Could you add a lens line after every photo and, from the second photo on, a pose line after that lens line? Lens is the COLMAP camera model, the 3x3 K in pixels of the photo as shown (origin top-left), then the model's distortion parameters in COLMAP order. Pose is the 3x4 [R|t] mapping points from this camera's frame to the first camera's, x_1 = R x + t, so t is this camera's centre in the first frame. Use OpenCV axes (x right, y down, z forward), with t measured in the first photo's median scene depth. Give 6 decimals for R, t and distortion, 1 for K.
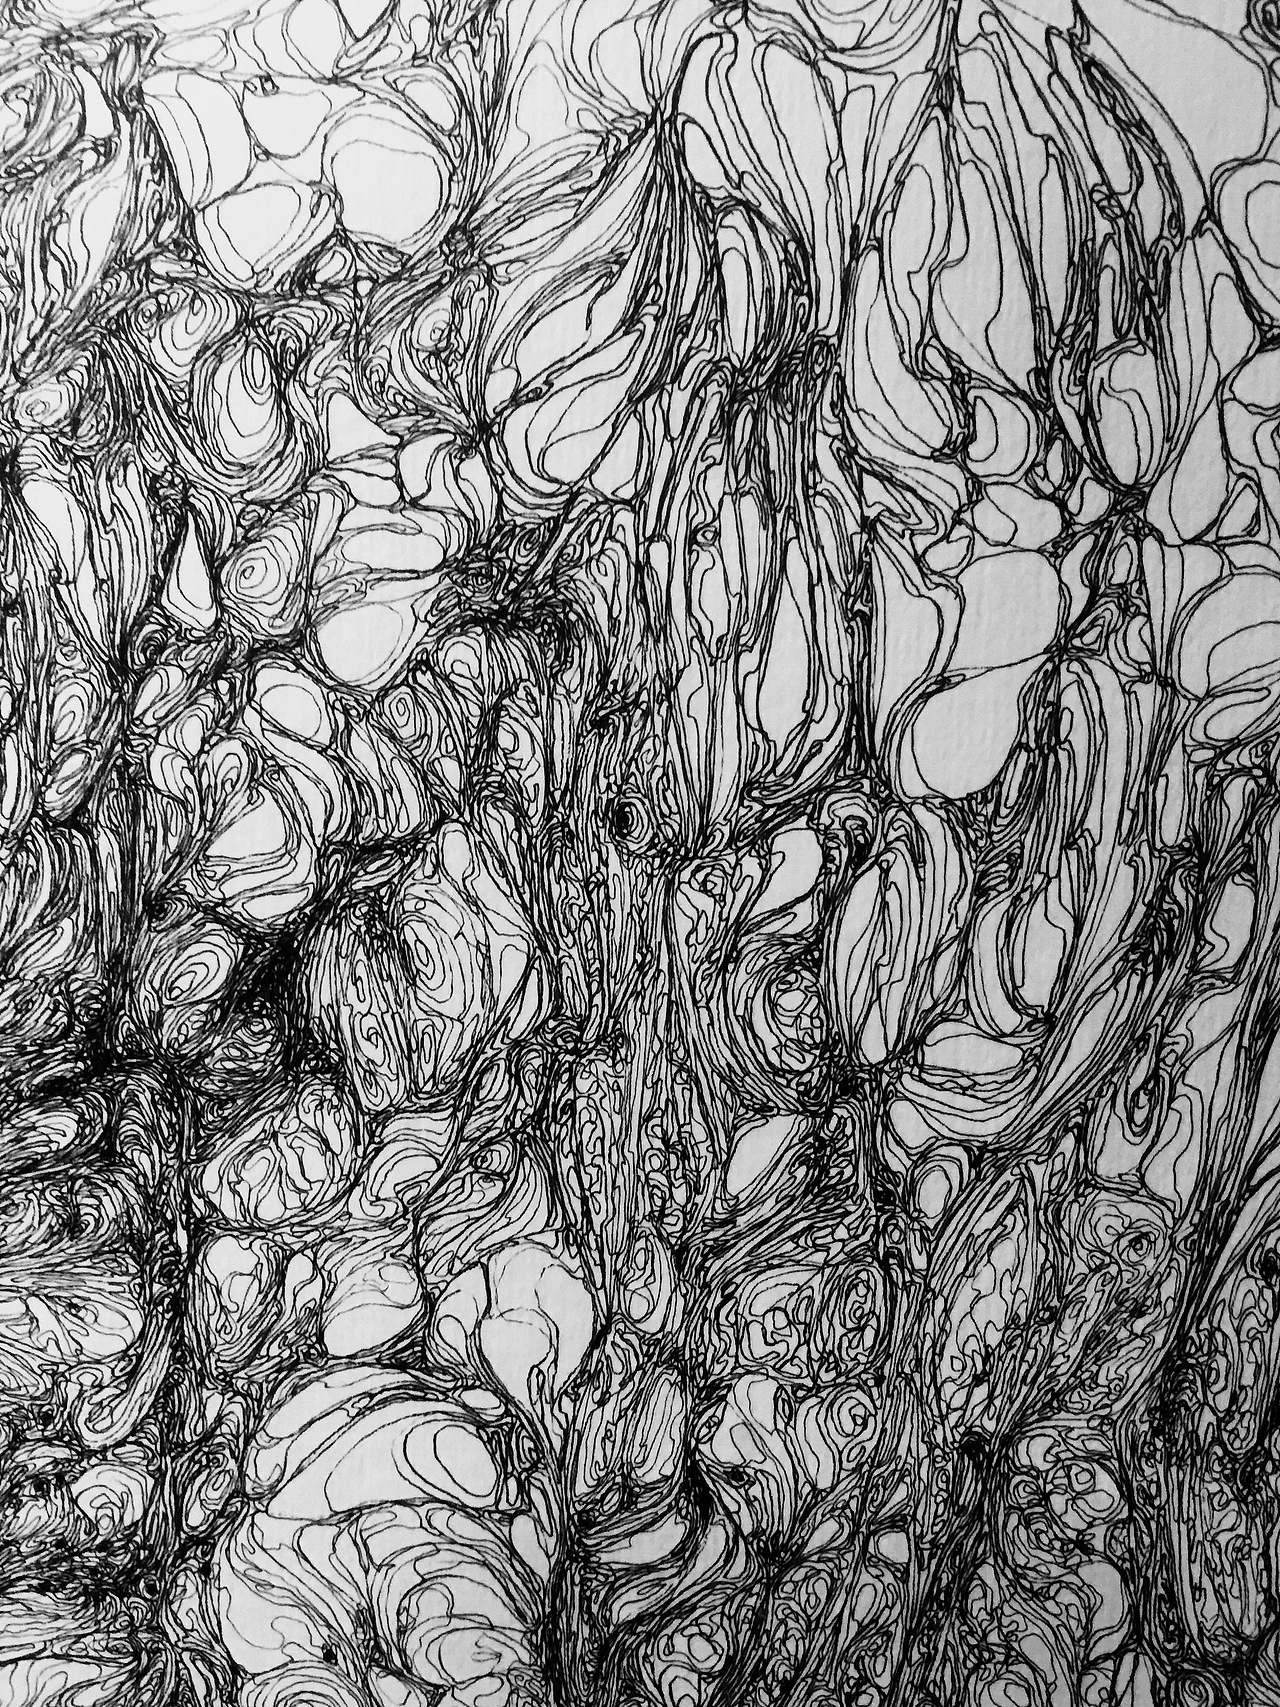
lens RADIAL K [[1440.5, 0, 641.8], [0, 1440.5, 854.1], [0, 0, 1]] dist [0.050084, -0.057043]
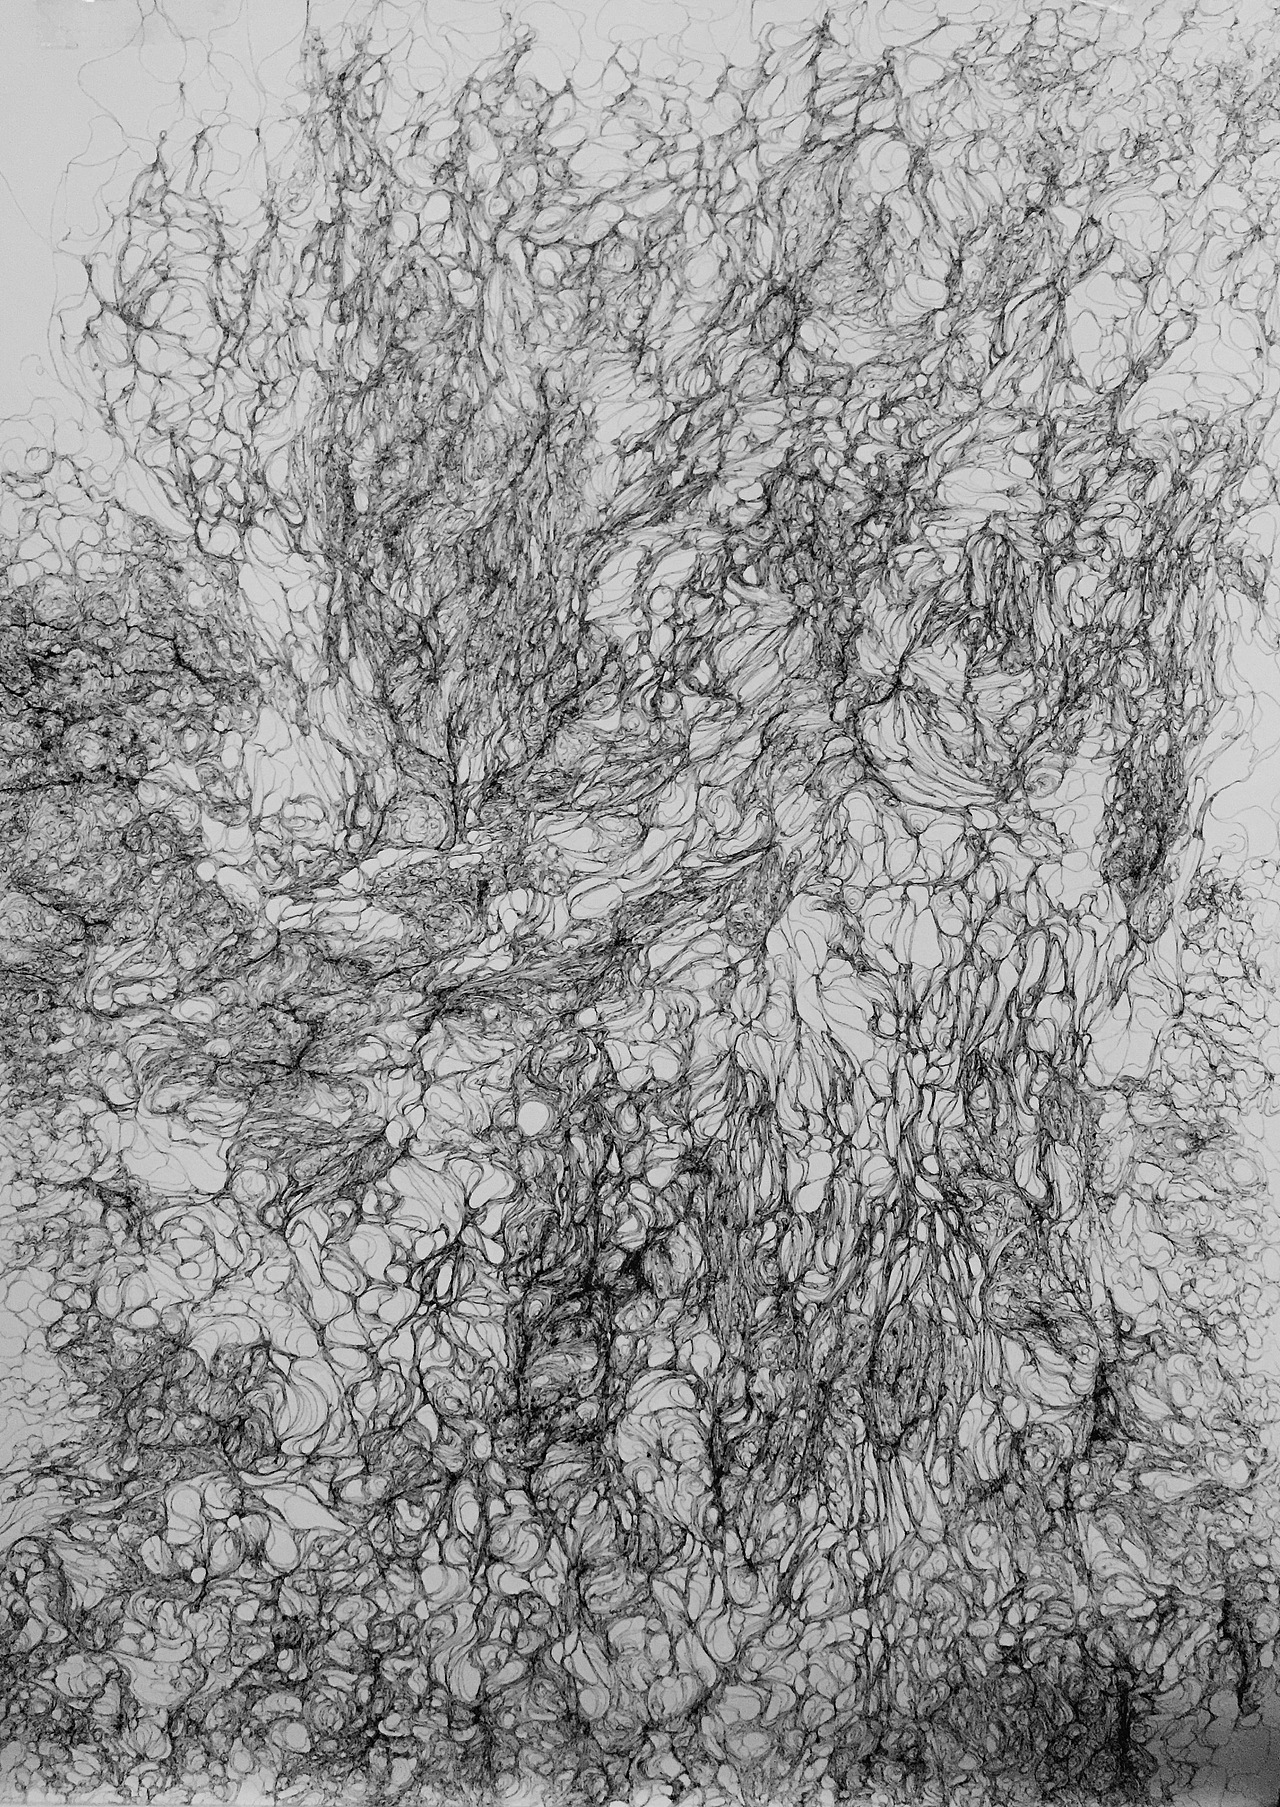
lens RADIAL K [[1555.5, 0, 647.8], [0, 1555.5, 894.8], [0, 0, 1]] dist [0.075526, 0.004052]
pose [[0.998652, -0.022751, 0.046660, -0.399235], [0.027245, 0.994807, -0.098061, -0.489850], [-0.044187, 0.099200, 0.994086, -3.274107]]
